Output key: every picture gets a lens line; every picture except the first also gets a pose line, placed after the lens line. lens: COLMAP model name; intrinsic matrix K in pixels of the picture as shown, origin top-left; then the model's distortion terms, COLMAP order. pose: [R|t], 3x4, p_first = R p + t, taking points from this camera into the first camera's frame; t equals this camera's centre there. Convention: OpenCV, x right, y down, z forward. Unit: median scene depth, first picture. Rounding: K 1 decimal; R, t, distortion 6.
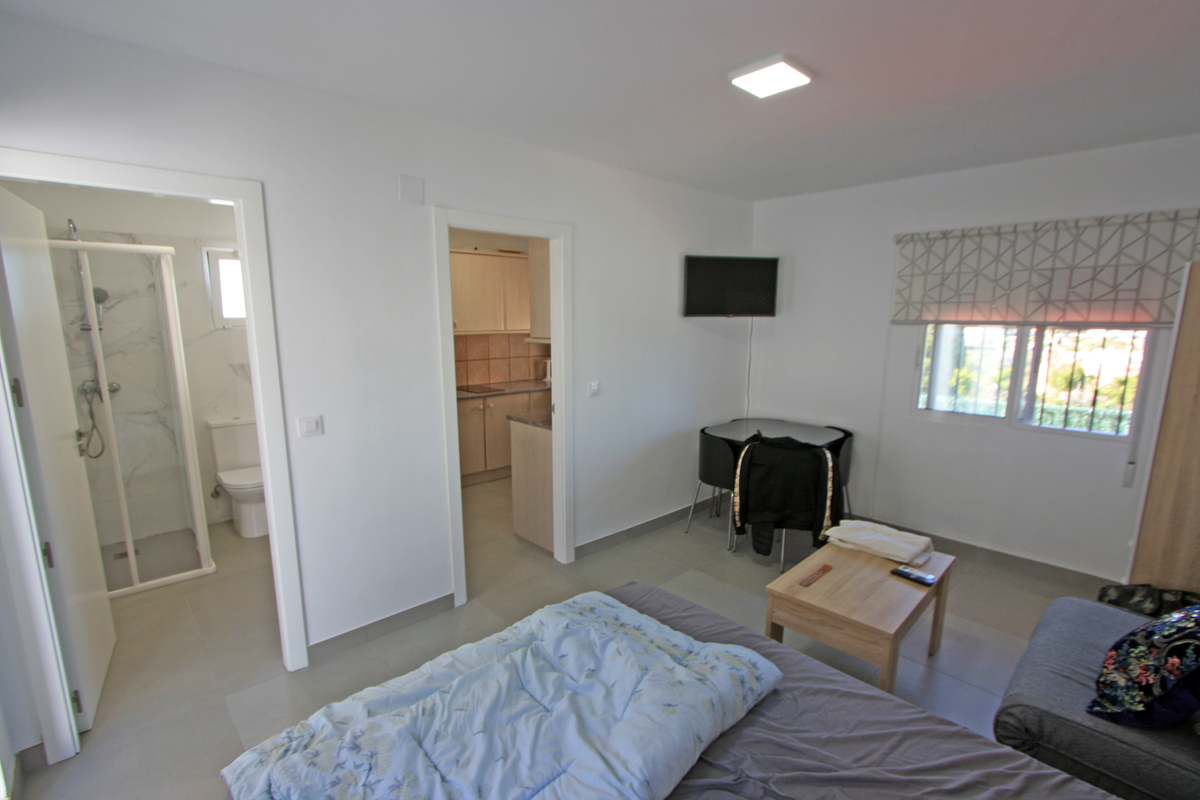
lens RADIAL K [[561.7, 0, 601.0], [0, 561.7, 413.3], [0, 0, 1]] dist [-0.000766, -0.000041]
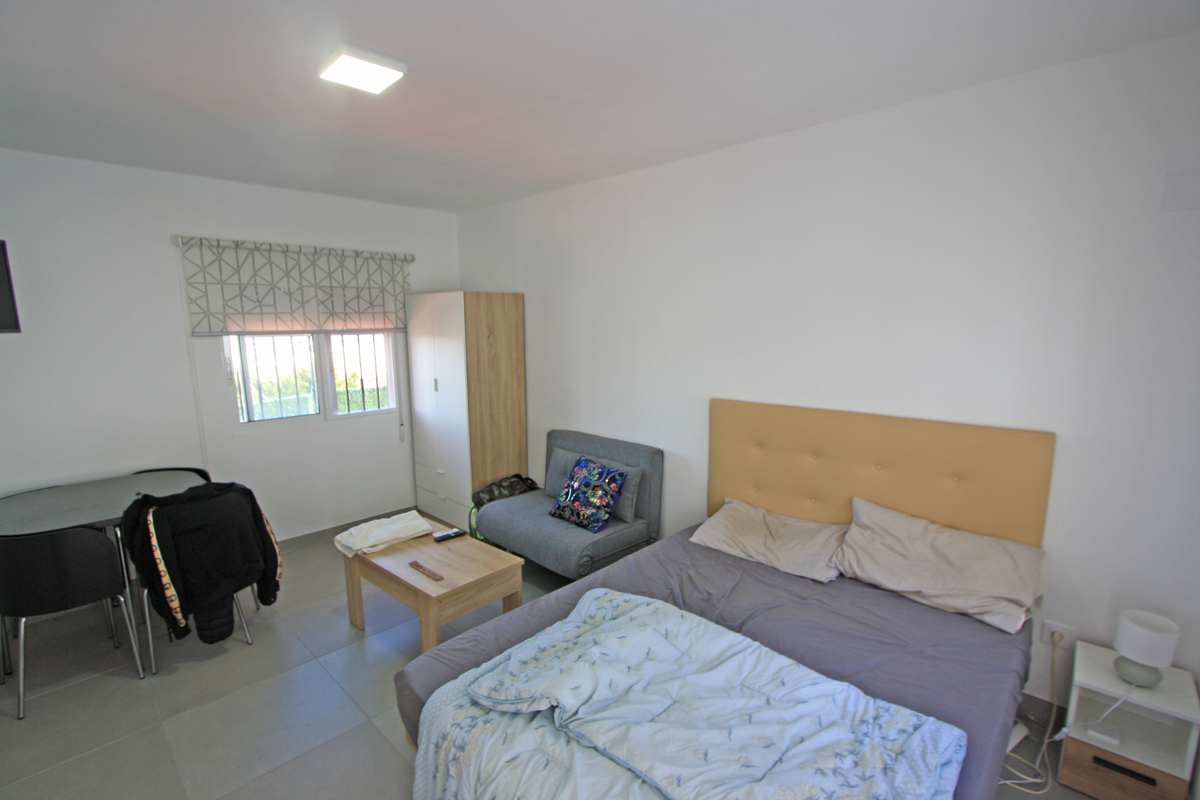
lens RADIAL K [[561.7, 0, 601.0], [0, 561.7, 413.3], [0, 0, 1]] dist [-0.000766, -0.000041]
pose [[-0.044923, -0.165223, 0.985233, -0.457872], [0.186133, 0.967574, 0.170749, -0.085414], [-0.981497, 0.191055, -0.012713, 0.466084]]
